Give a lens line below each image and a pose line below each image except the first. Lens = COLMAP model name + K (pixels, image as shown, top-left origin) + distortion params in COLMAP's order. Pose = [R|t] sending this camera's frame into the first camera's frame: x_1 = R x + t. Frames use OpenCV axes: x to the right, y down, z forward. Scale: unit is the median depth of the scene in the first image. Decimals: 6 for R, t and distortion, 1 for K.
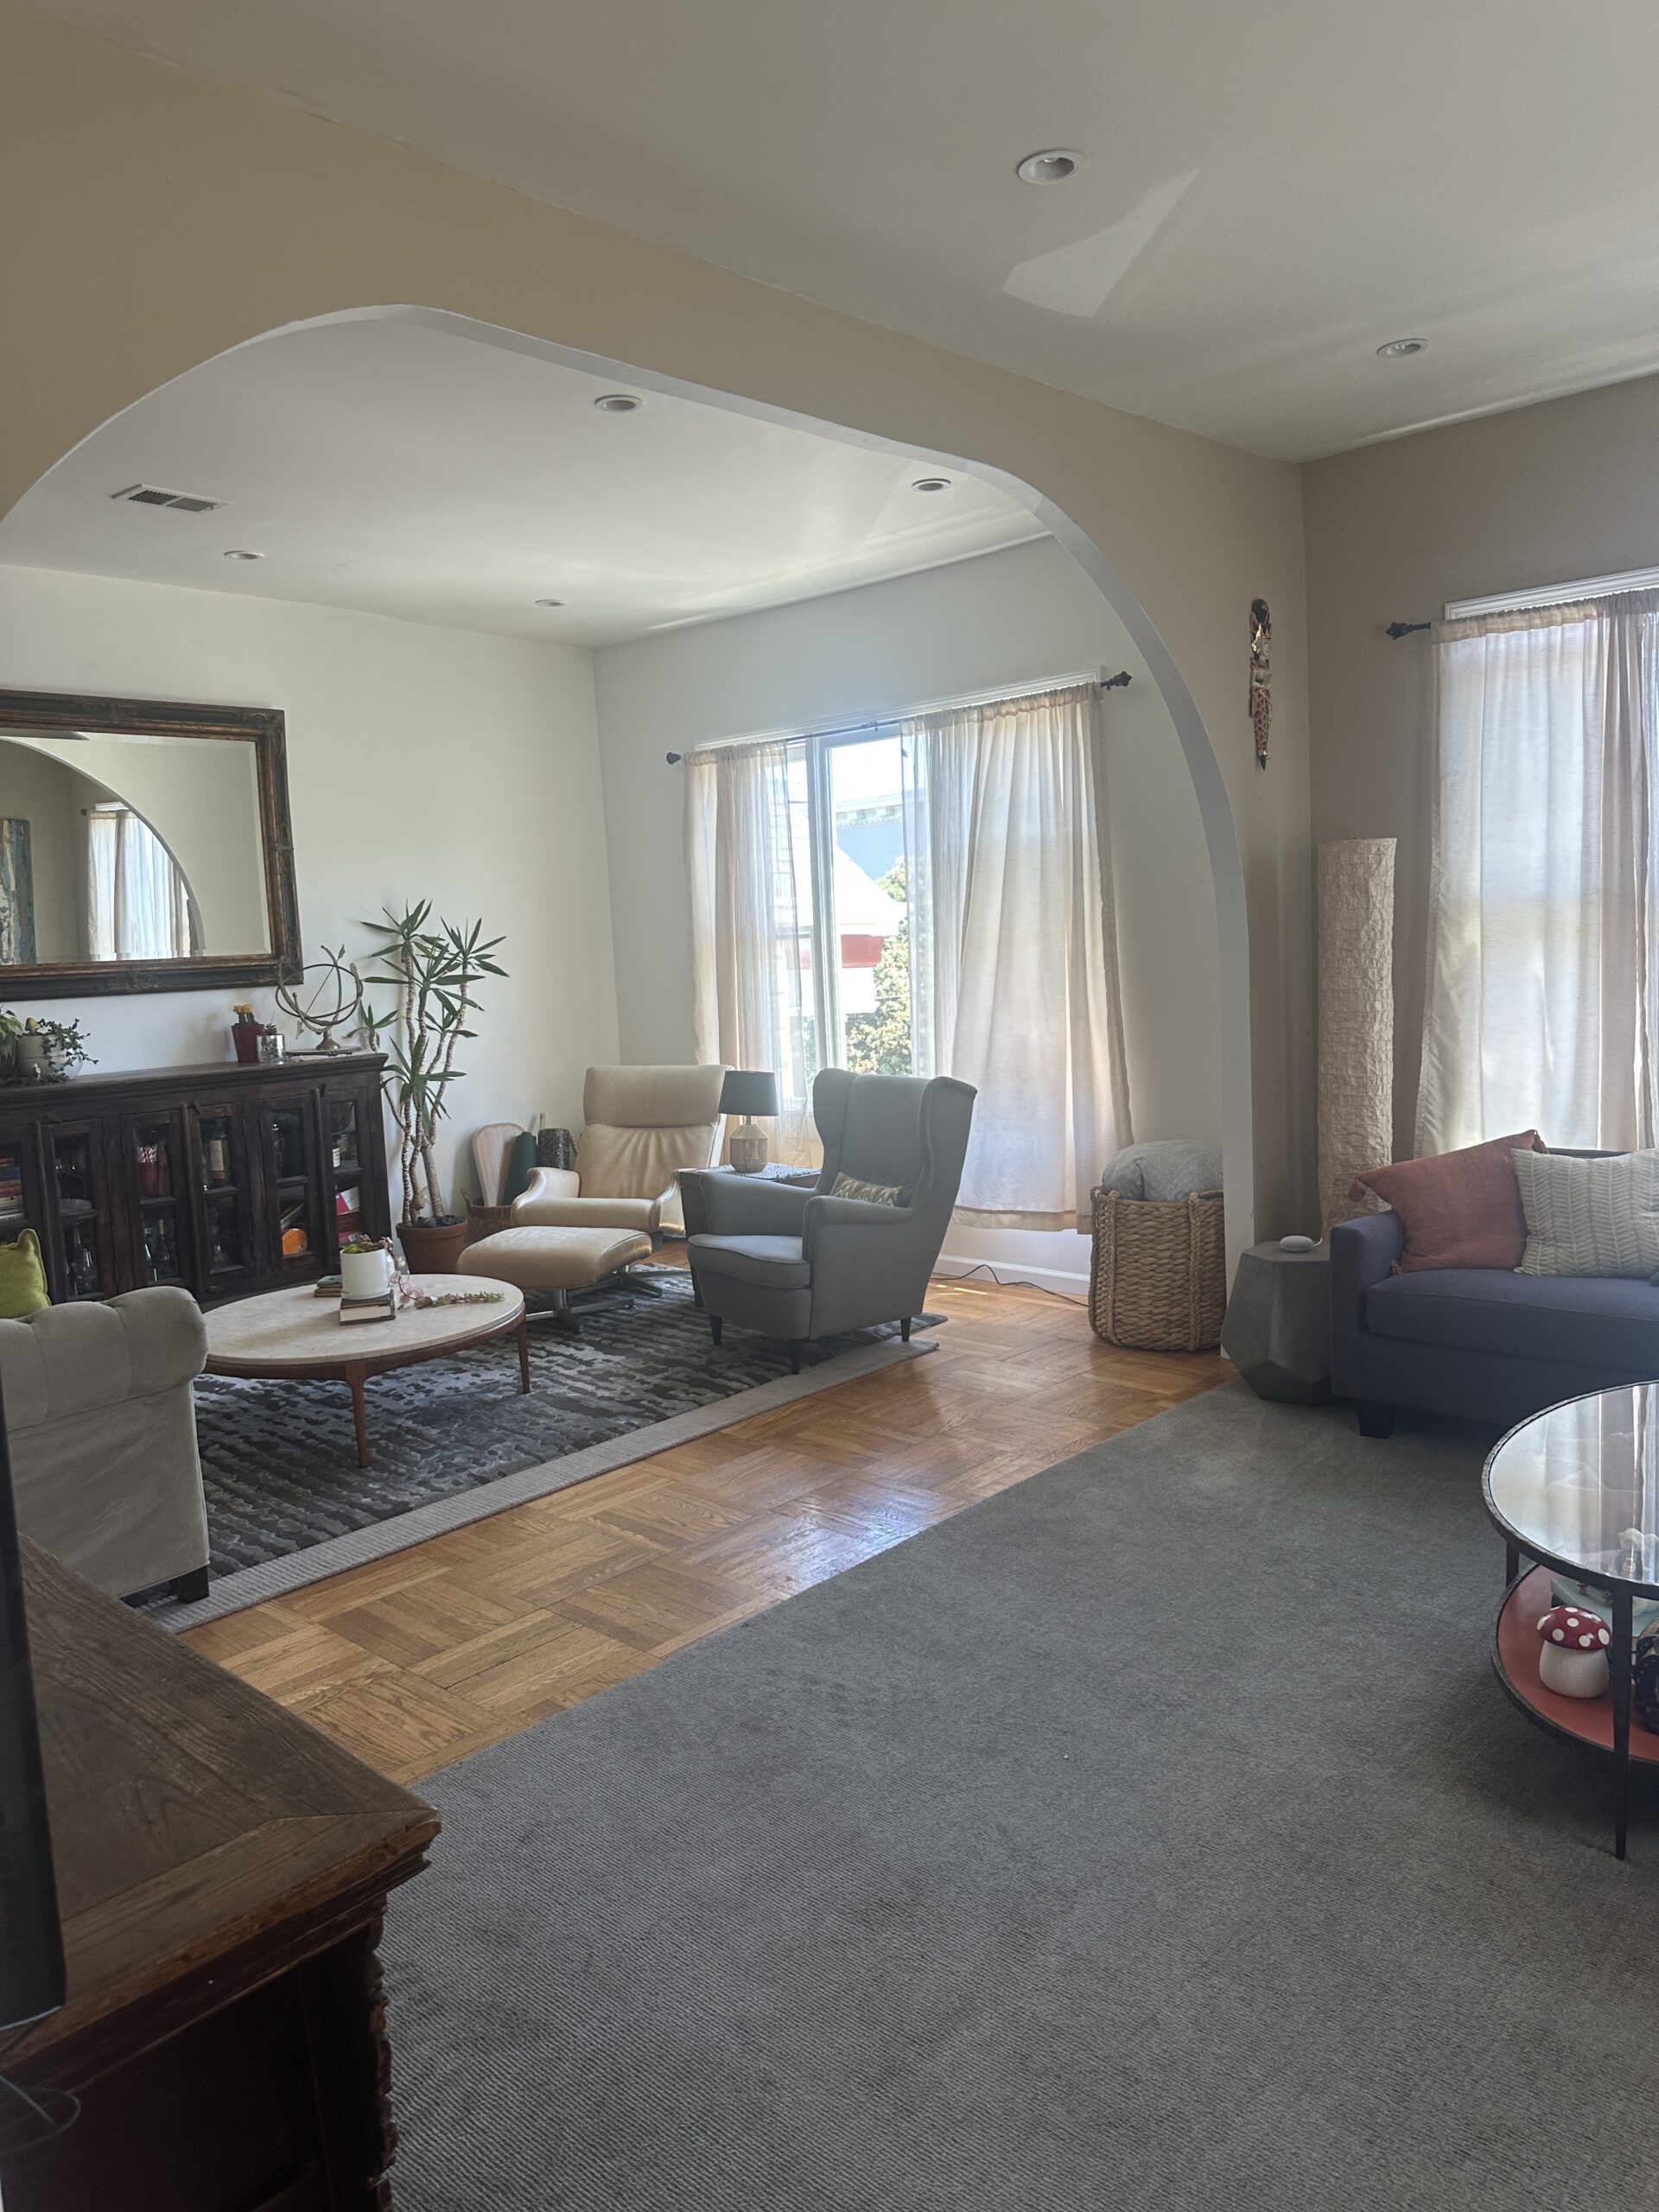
lens RADIAL K [[1515.0, 0, 829.5], [0, 1515.0, 1106.0], [0, 0, 1]] dist [0.140219, -0.244168]
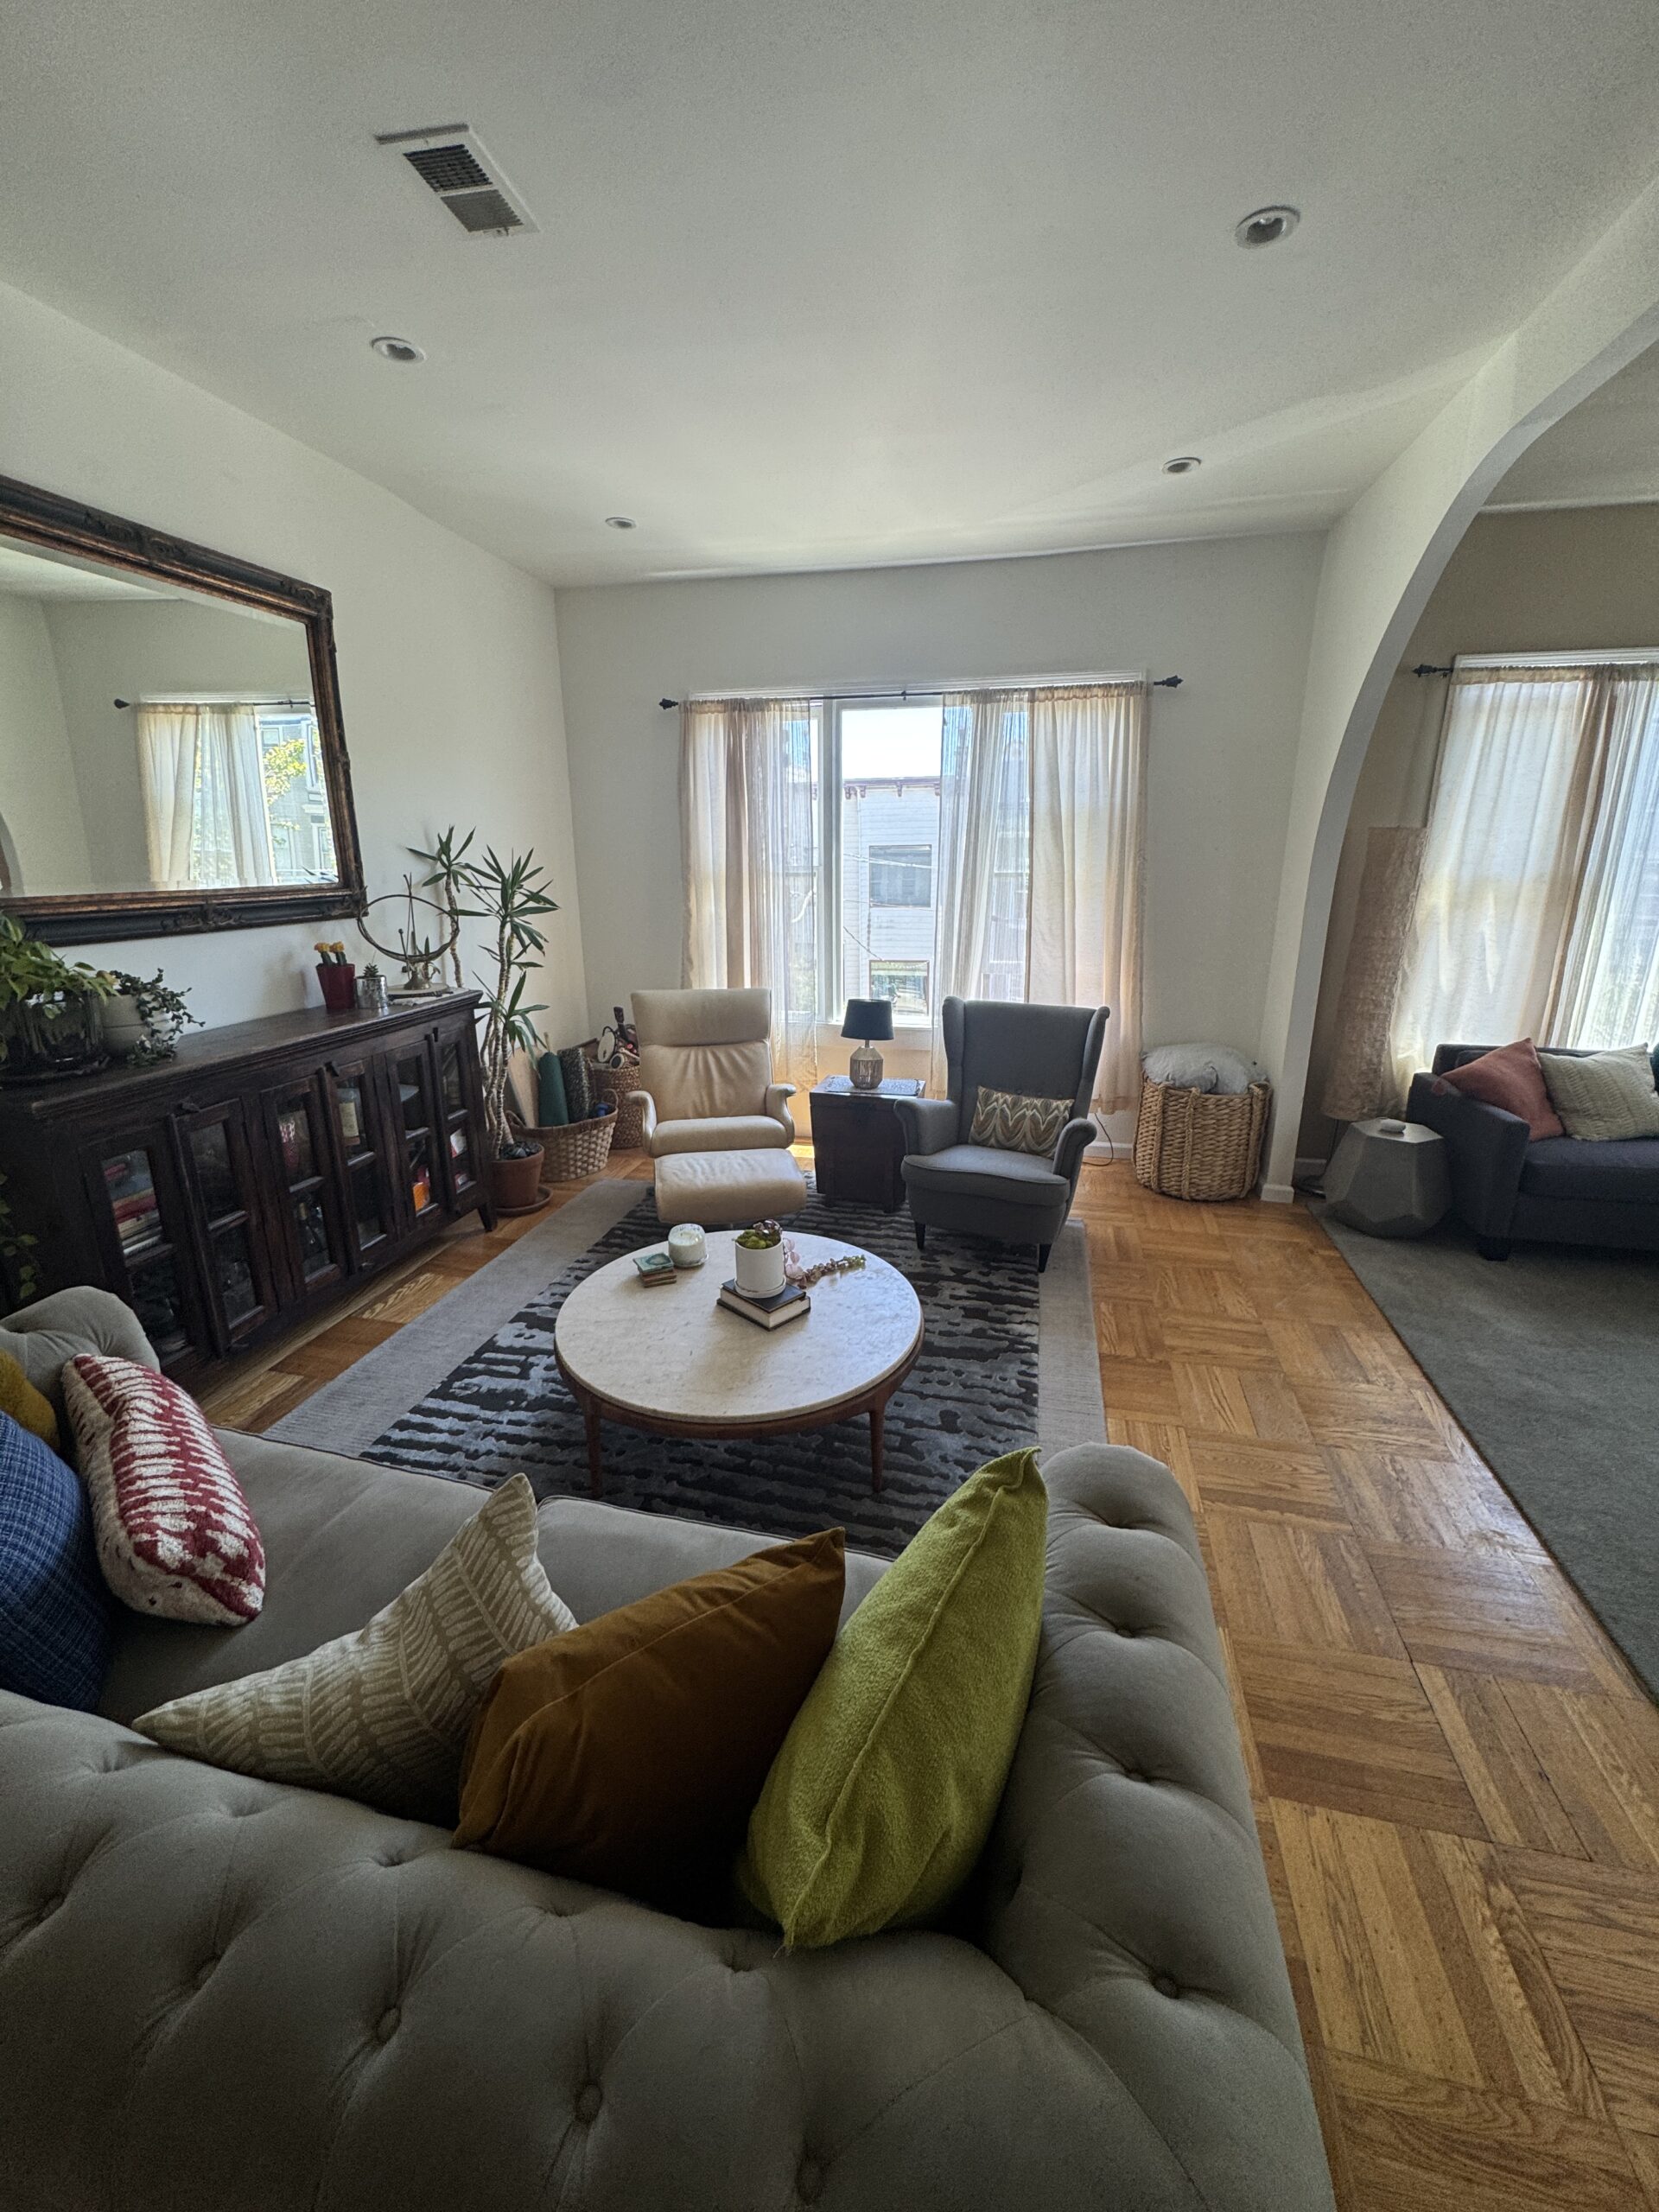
lens RADIAL K [[877.3, 0, 829.5], [0, 877.3, 1106.0], [0, 0, 1]] dist [-0.002773, -0.000047]
pose [[0.868168, -0.096956, 0.486708, -0.412295], [0.019222, 0.986563, 0.162245, -0.052775], [-0.495898, -0.131501, 0.858366, 0.447341]]
